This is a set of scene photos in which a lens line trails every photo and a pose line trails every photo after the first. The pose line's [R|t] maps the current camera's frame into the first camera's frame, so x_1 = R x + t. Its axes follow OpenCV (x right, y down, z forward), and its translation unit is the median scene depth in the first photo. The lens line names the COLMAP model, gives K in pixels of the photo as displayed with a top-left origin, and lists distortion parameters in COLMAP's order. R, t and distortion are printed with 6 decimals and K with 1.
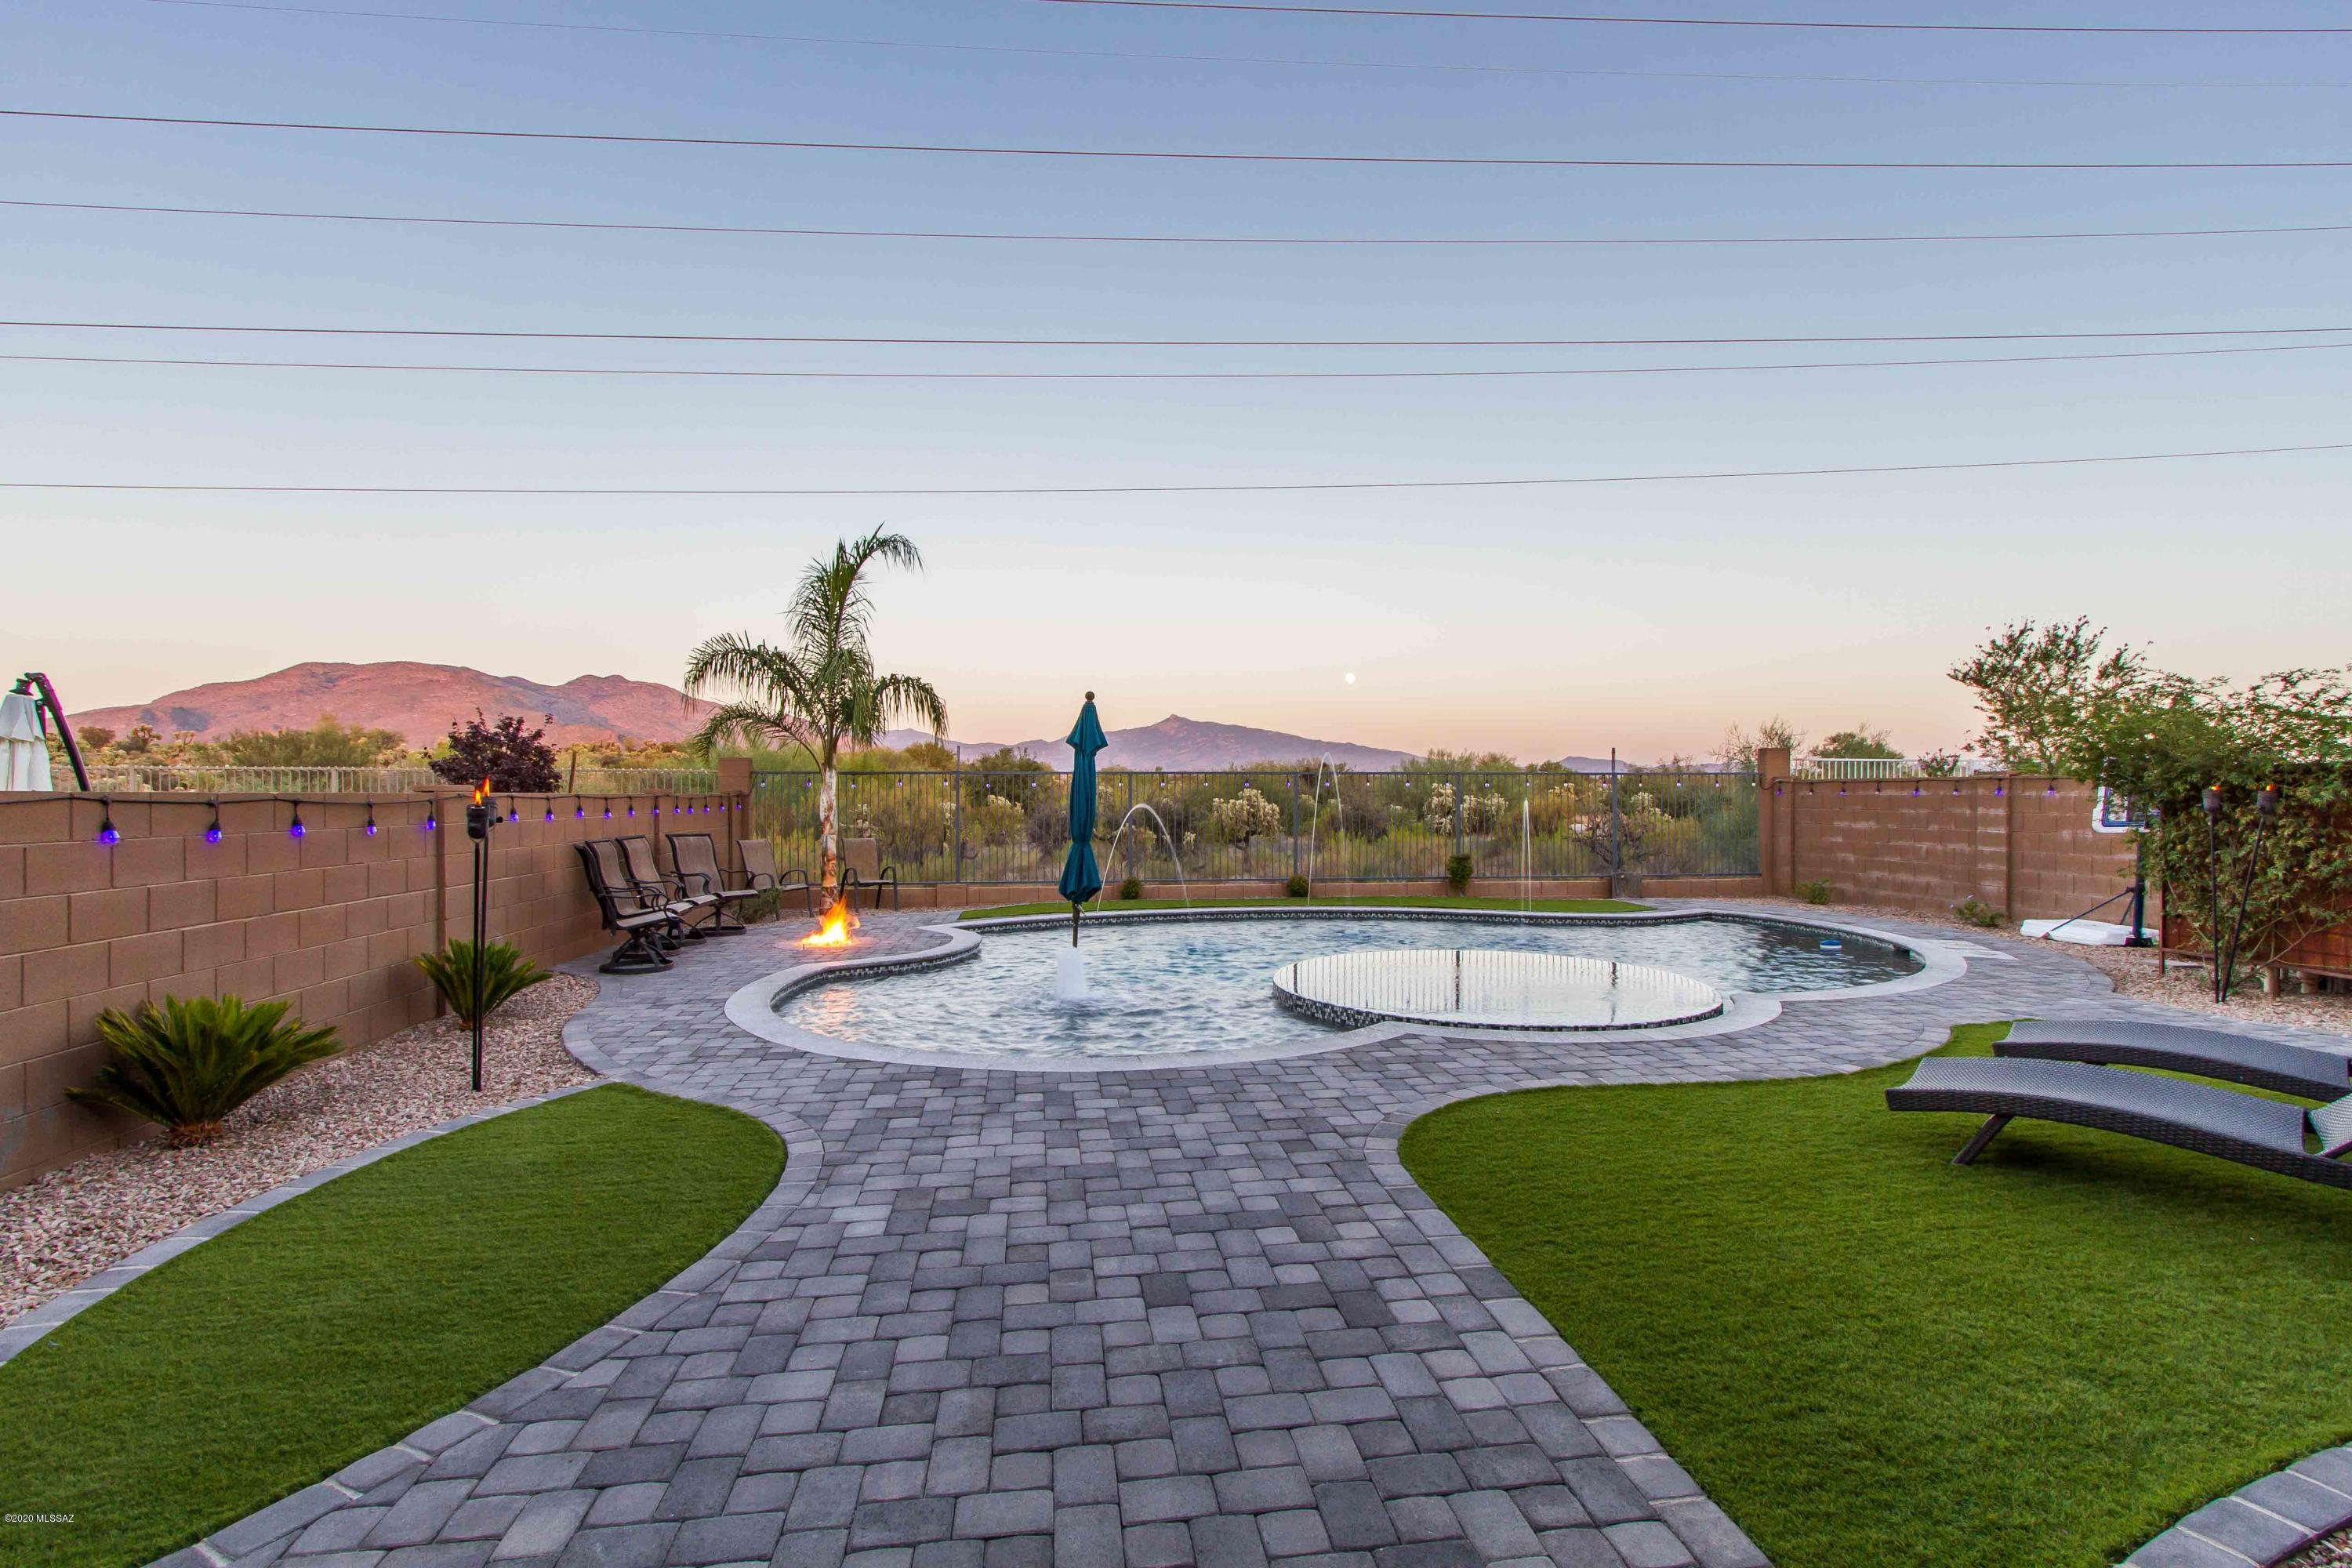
lens RADIAL K [[1095.0, 0, 1200.4], [0, 1095.0, 786.8], [0, 0, 1]] dist [0.006945, -0.003331]
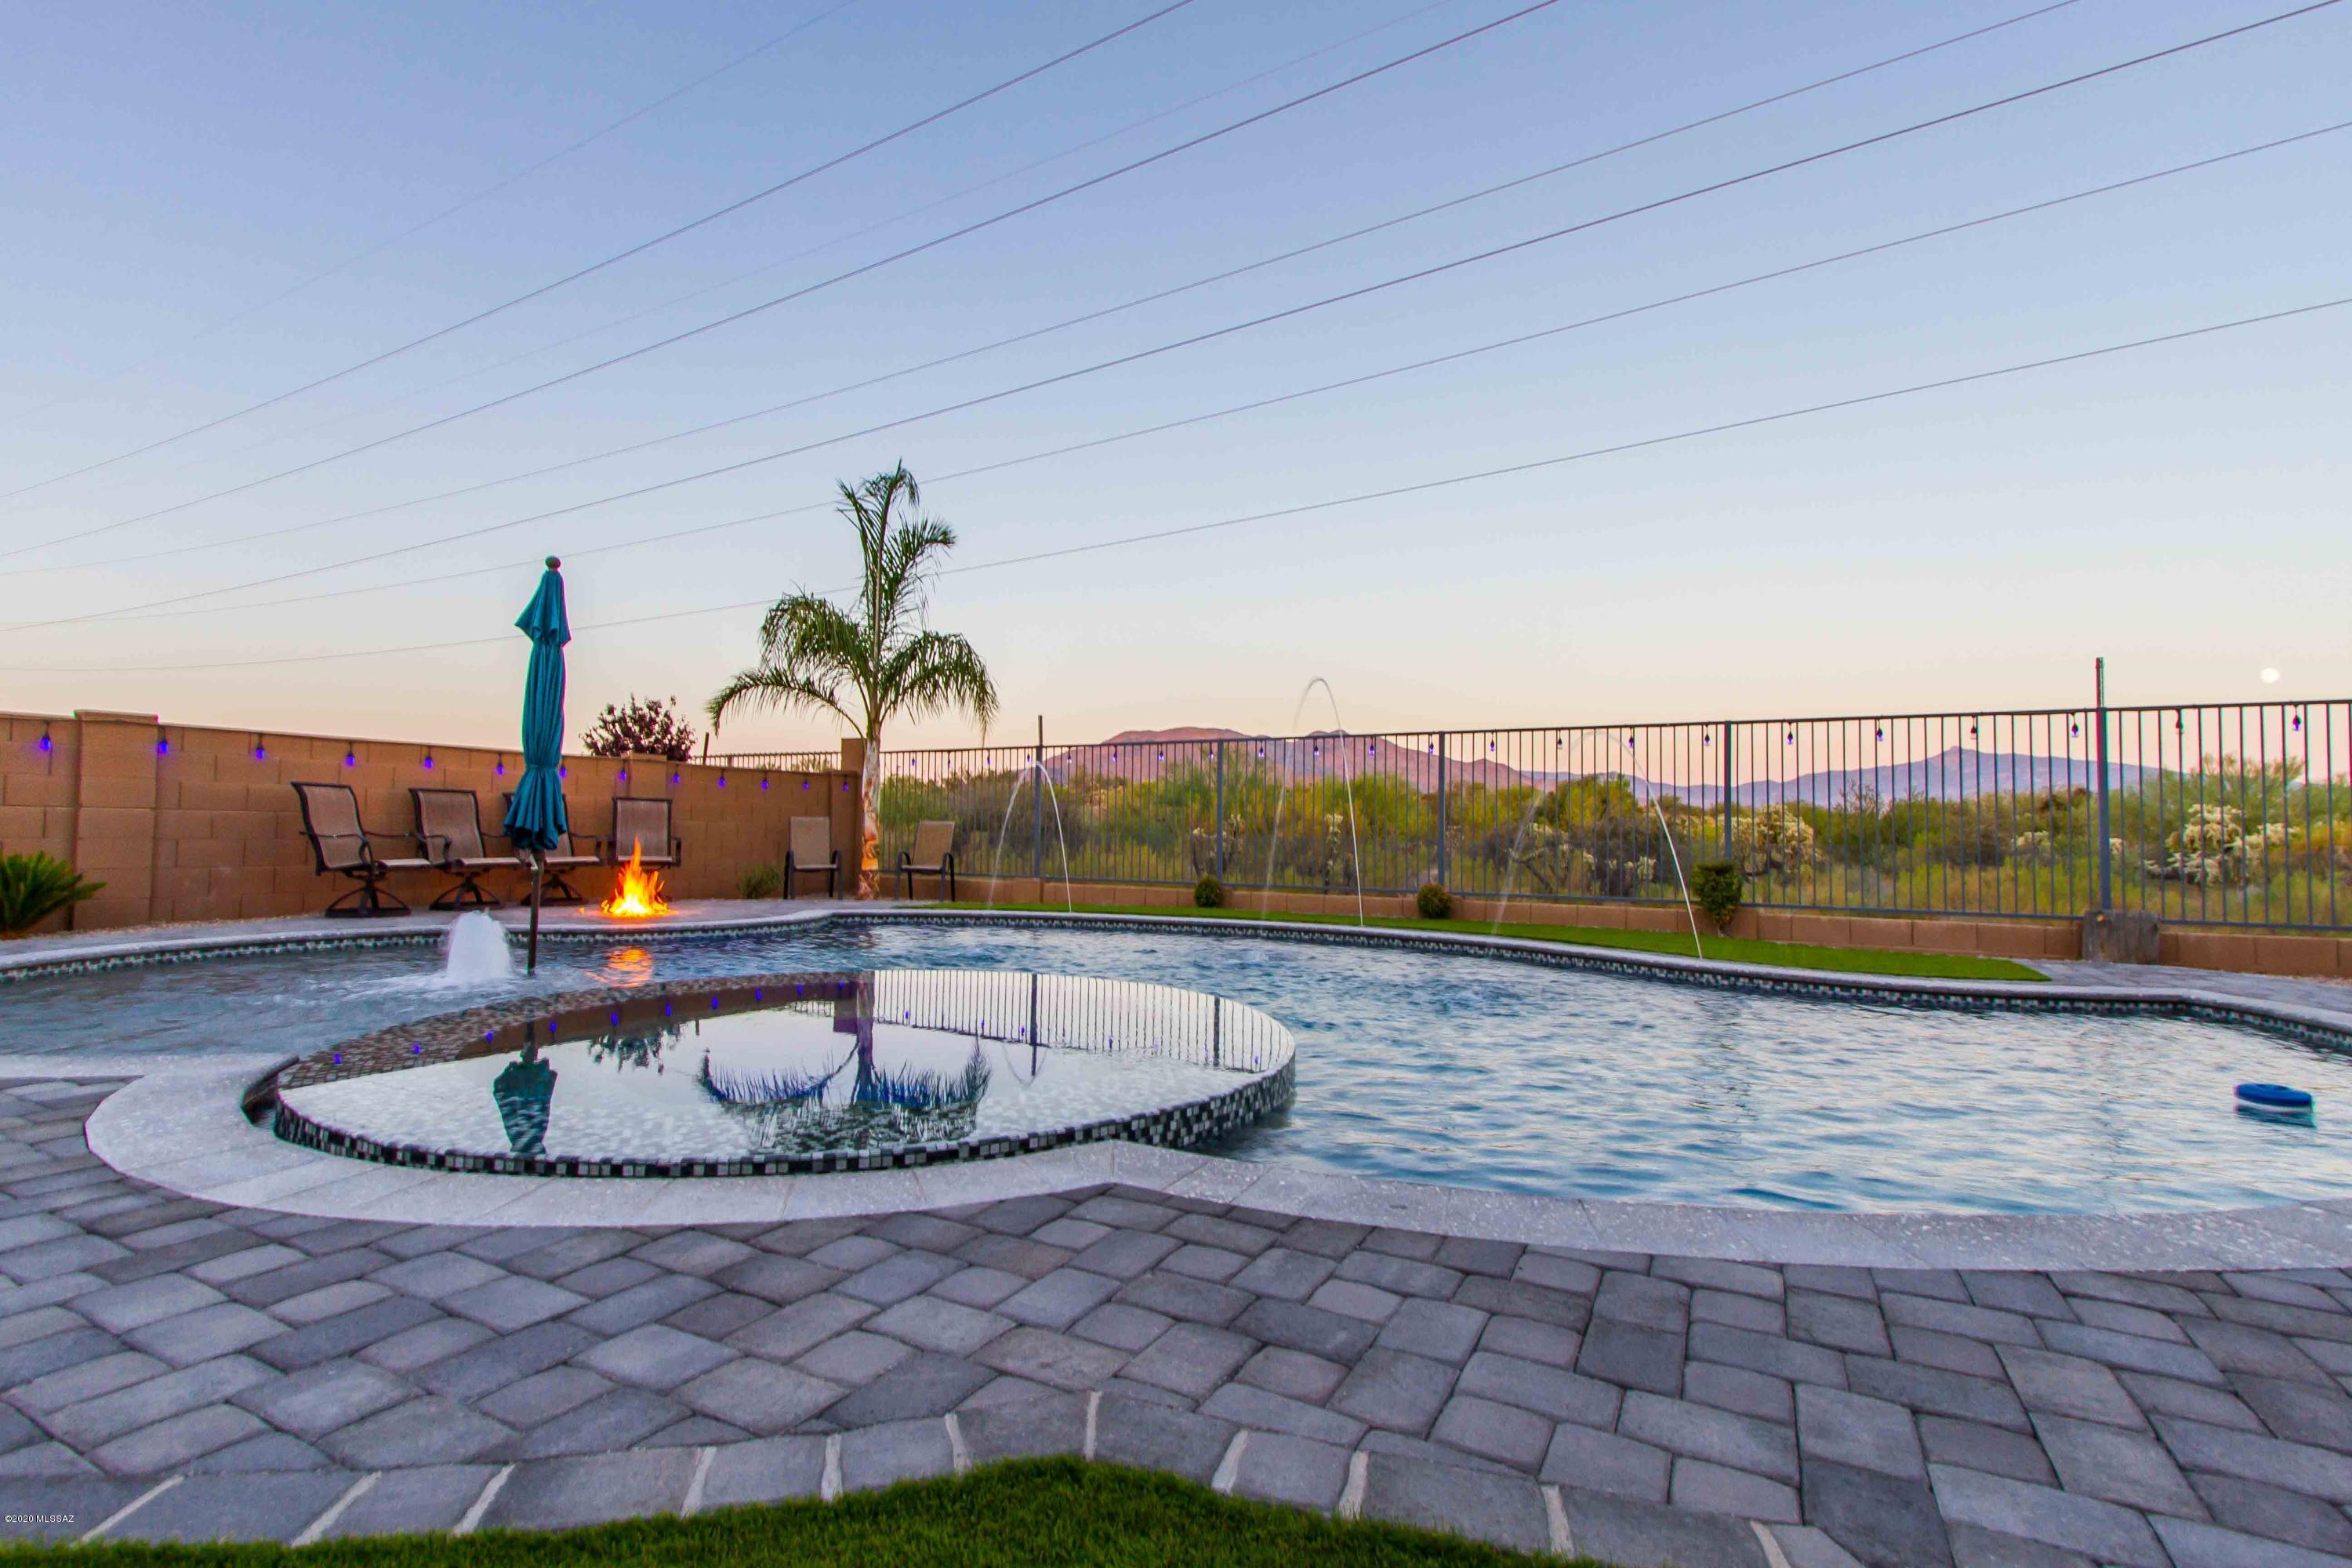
lens RADIAL K [[1095.0, 0, 1168.5], [0, 1095.0, 775.3], [0, 0, 1]] dist [0.006945, -0.003331]
pose [[0.796311, -0.020631, -0.604536, 0.428227], [-0.010325, 0.998809, -0.047687, 0.056557], [0.604800, 0.044216, 0.795149, 0.449101]]
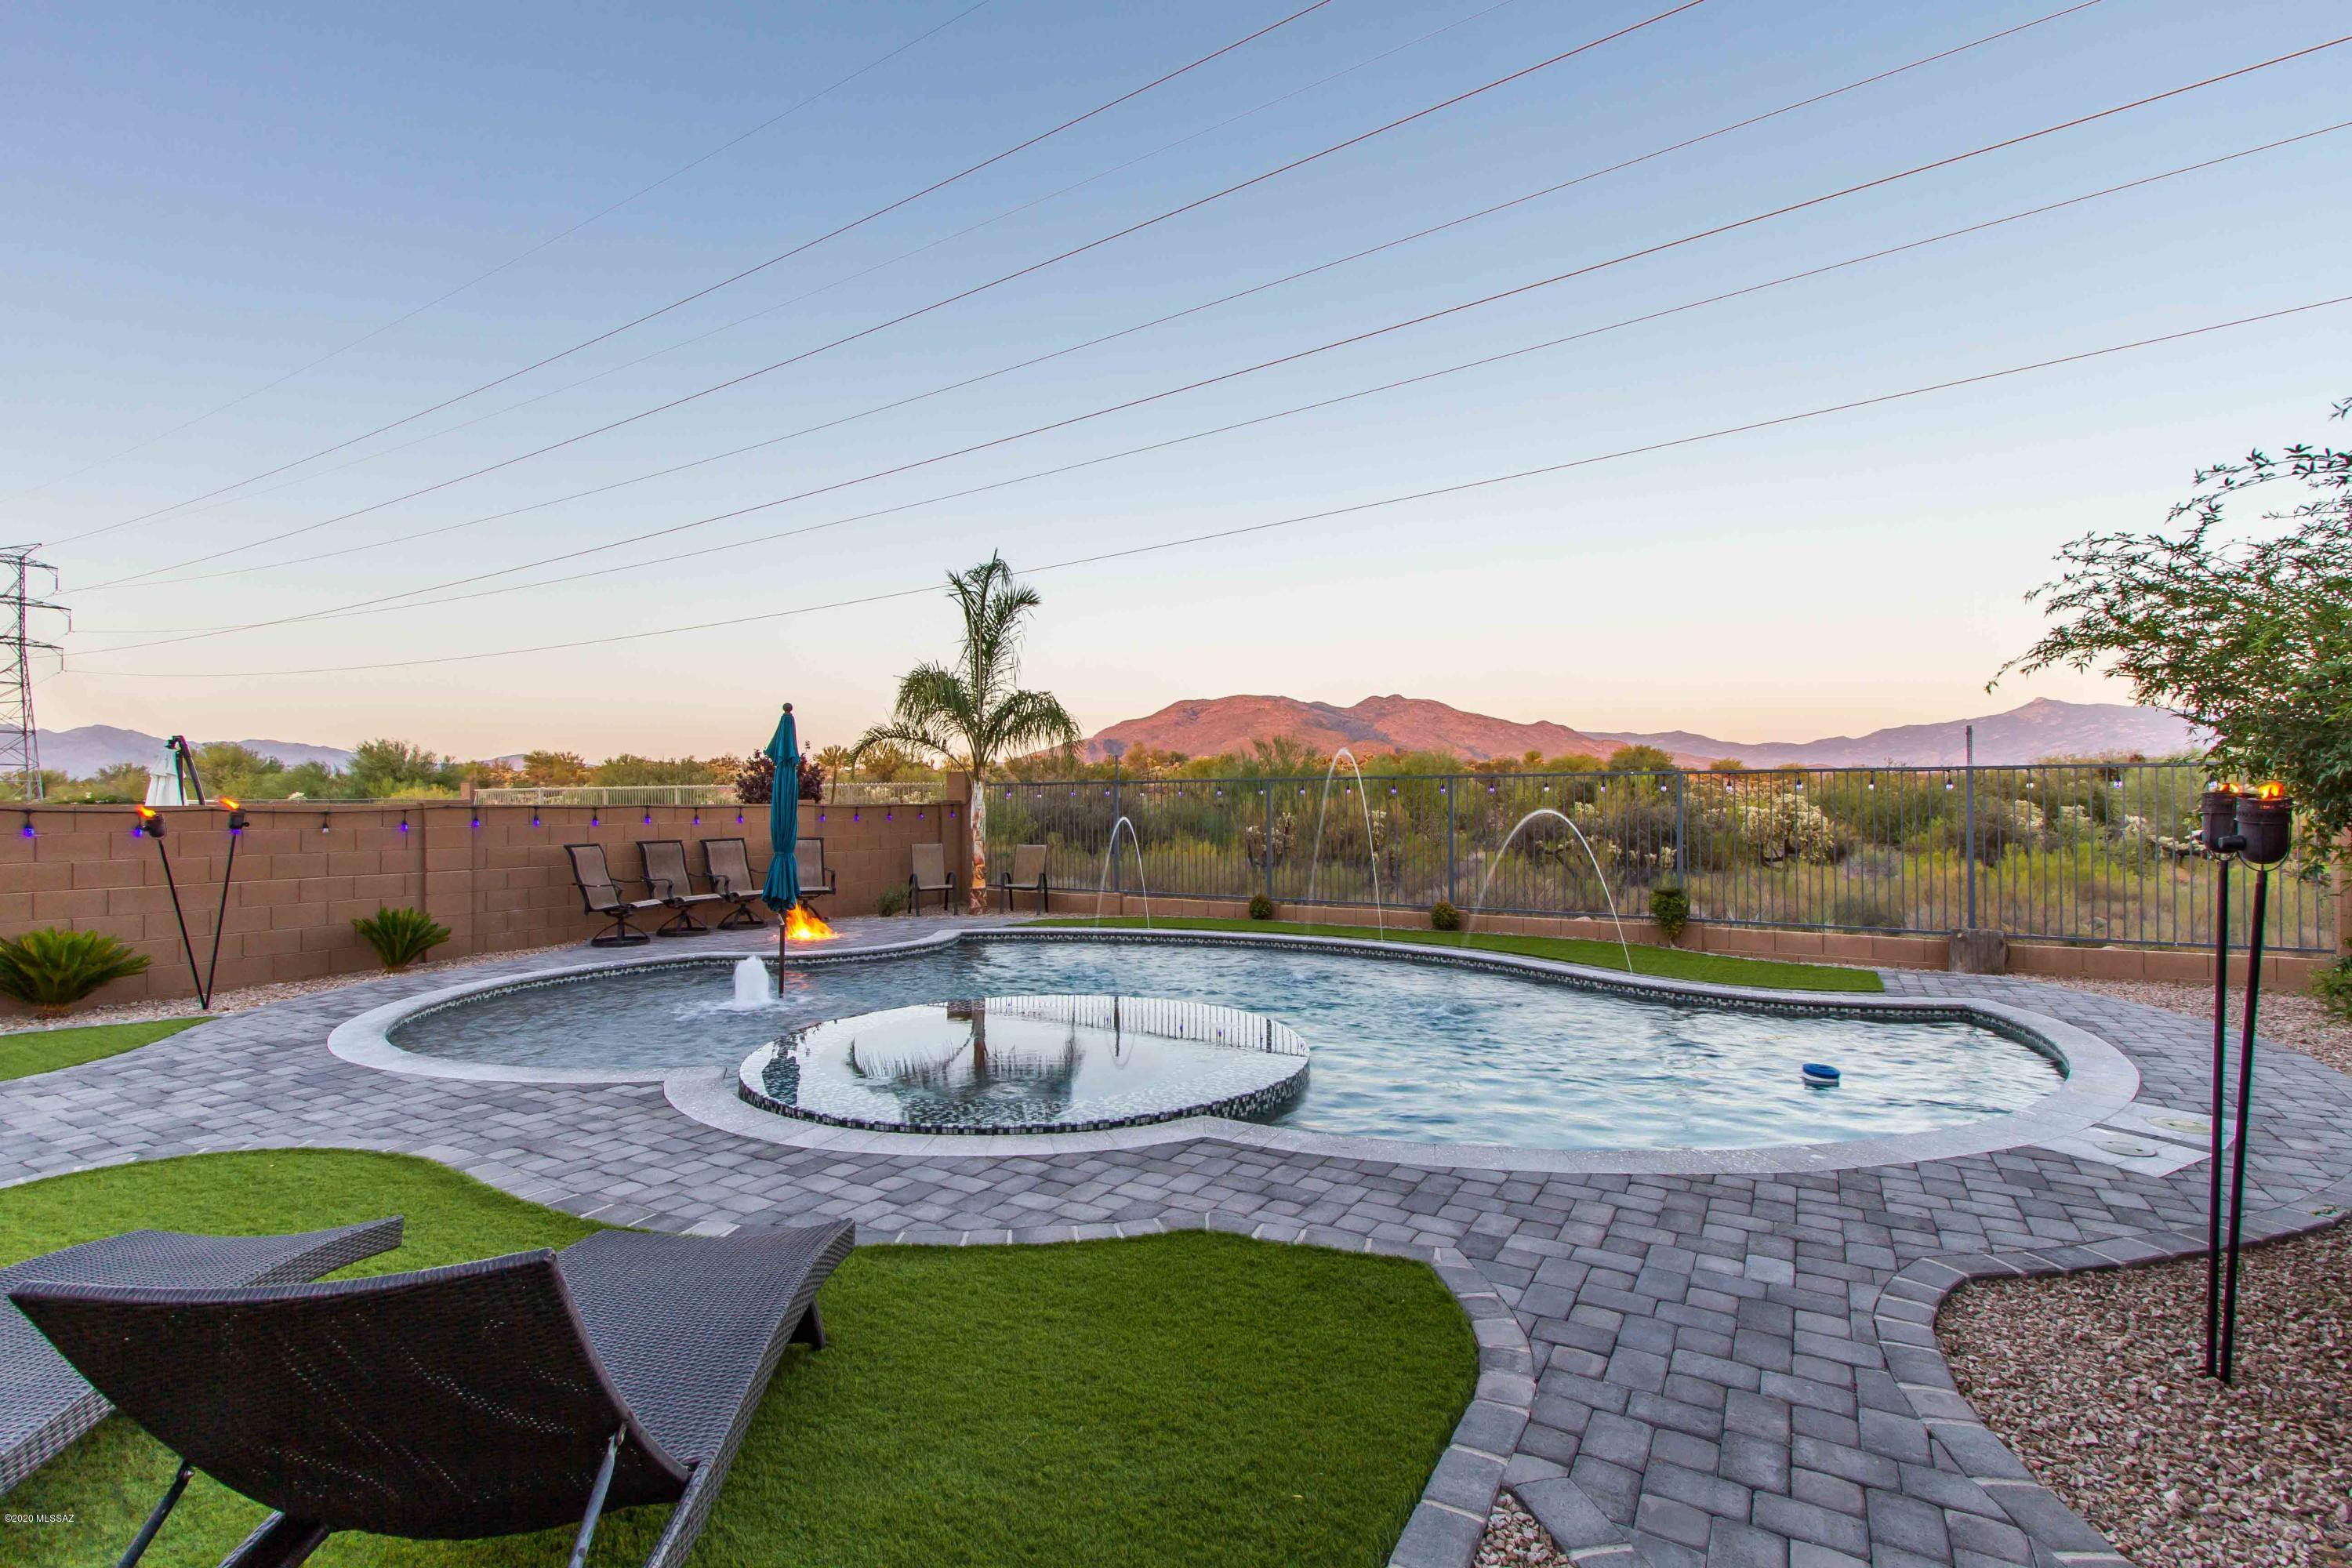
lens RADIAL K [[1095.0, 0, 1169.3], [0, 1095.0, 777.6], [0, 0, 1]] dist [0.006945, -0.003331]
pose [[0.764961, -0.017445, -0.643840, 0.538539], [0.008019, 0.999814, -0.017562, 0.001667], [0.644027, 0.008272, 0.764958, 0.301666]]
